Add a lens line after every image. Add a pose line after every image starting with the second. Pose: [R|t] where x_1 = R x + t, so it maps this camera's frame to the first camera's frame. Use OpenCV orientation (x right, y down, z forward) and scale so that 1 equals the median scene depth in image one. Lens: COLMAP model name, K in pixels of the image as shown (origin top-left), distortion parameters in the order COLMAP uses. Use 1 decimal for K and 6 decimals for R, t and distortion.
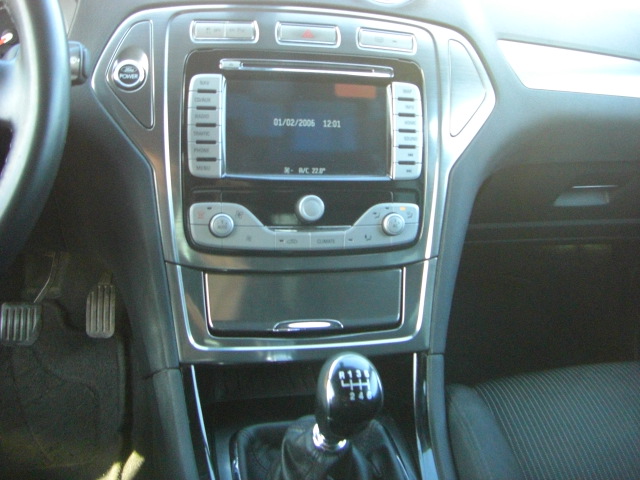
lens RADIAL K [[741.8, 0, 325.8], [0, 741.8, 202.1], [0, 0, 1]] dist [-0.151974, 0.000000]
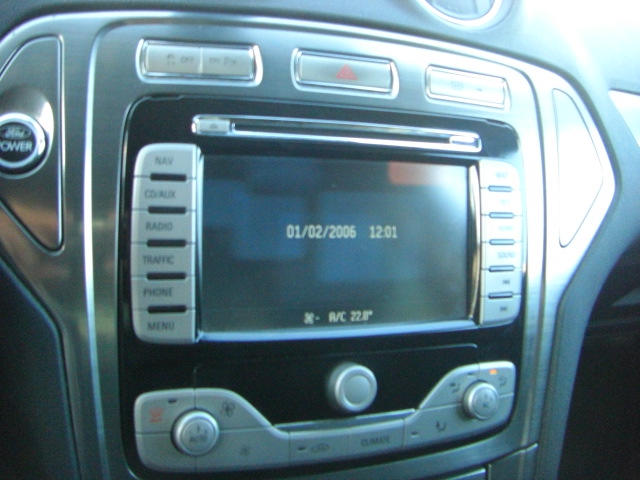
lens RADIAL K [[741.8, 0, 332.5], [0, 741.8, 200.1], [0, 0, 1]] dist [-0.151974, 0.000000]
pose [[0.986969, 0.016044, 0.160112, -0.126771], [-0.013049, 0.999720, -0.019737, -0.122524], [-0.160384, 0.017390, 0.986902, 0.455686]]
